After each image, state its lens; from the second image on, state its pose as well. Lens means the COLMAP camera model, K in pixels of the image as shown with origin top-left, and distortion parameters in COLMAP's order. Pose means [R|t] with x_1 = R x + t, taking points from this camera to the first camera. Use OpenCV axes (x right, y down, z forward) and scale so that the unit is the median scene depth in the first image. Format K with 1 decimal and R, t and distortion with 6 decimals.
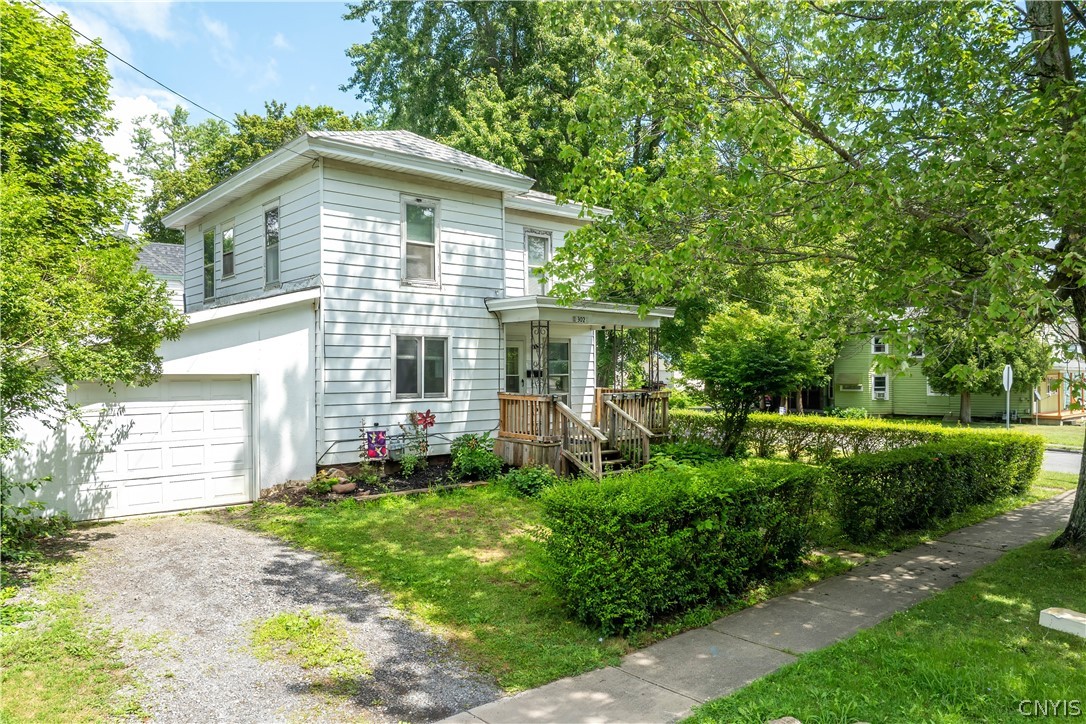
lens RADIAL K [[767.2, 0, 541.5], [0, 767.2, 366.8], [0, 0, 1]] dist [-0.031862, -0.003461]
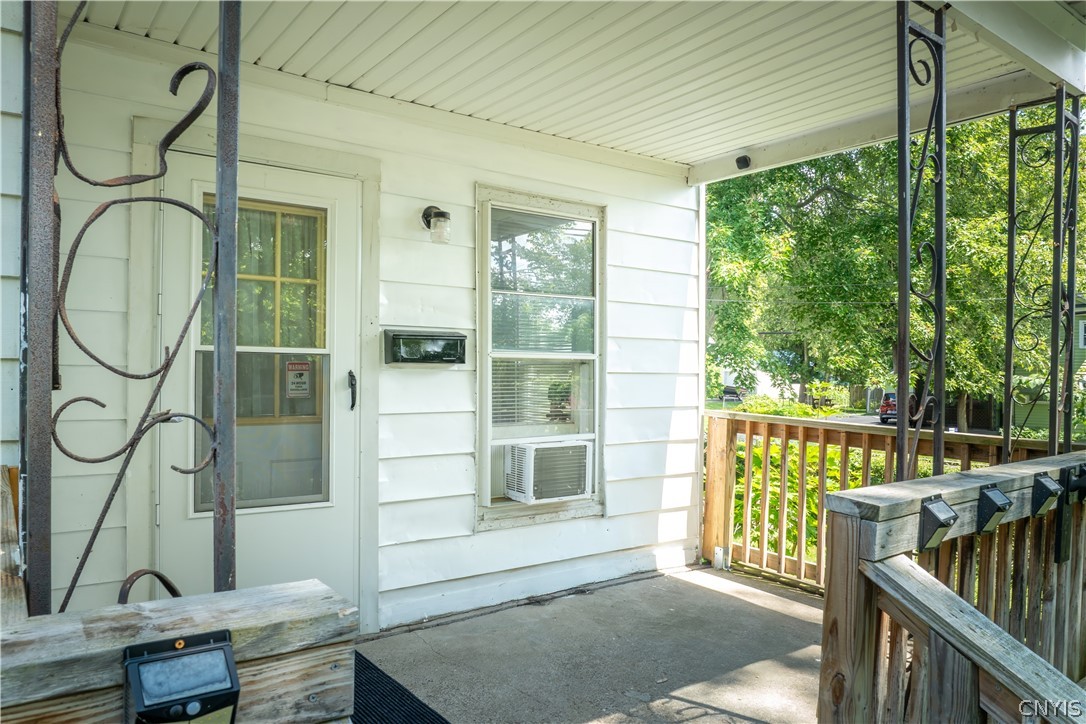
lens RADIAL K [[767.2, 0, 545.5], [0, 767.2, 366.7], [0, 0, 1]] dist [-0.031862, -0.003461]
pose [[0.997227, 0.010306, -0.073702, 0.047488], [-0.010394, 0.999946, -0.000809, 0.017597], [0.073689, 0.001572, 0.997280, 0.972392]]
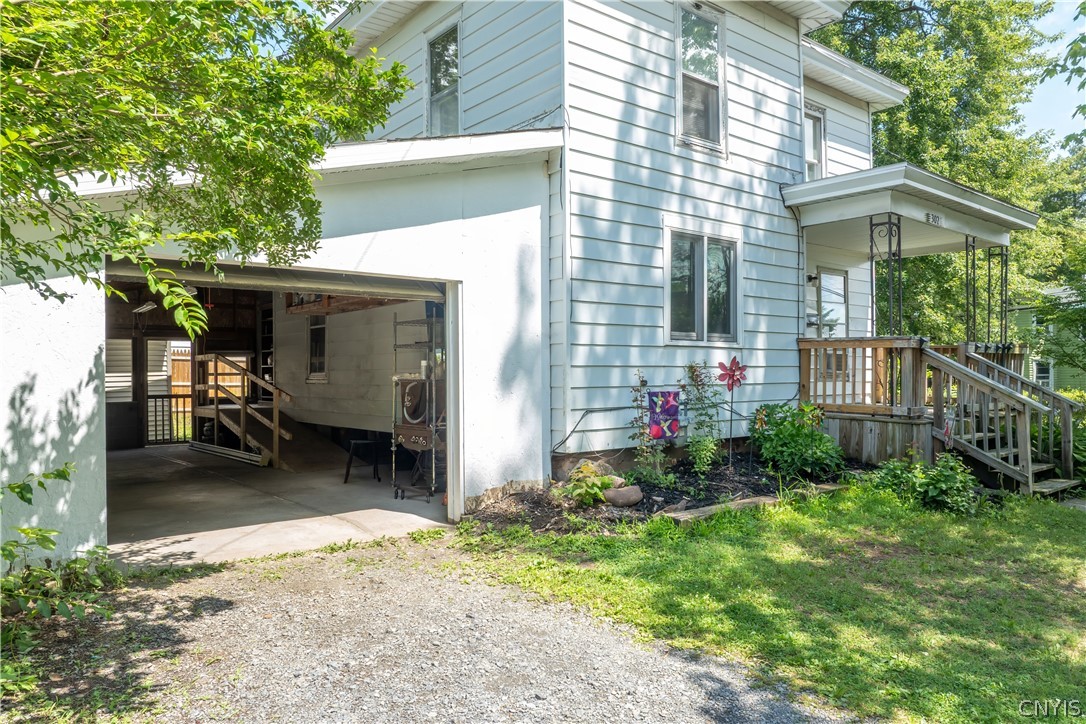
lens RADIAL K [[767.2, 0, 519.0], [0, 767.2, 357.9], [0, 0, 1]] dist [-0.031862, -0.003461]
pose [[0.999594, 0.001377, -0.028456, -0.285343], [-0.001771, 0.999903, -0.013818, 0.062970], [0.028434, 0.013863, 0.999500, 0.415511]]
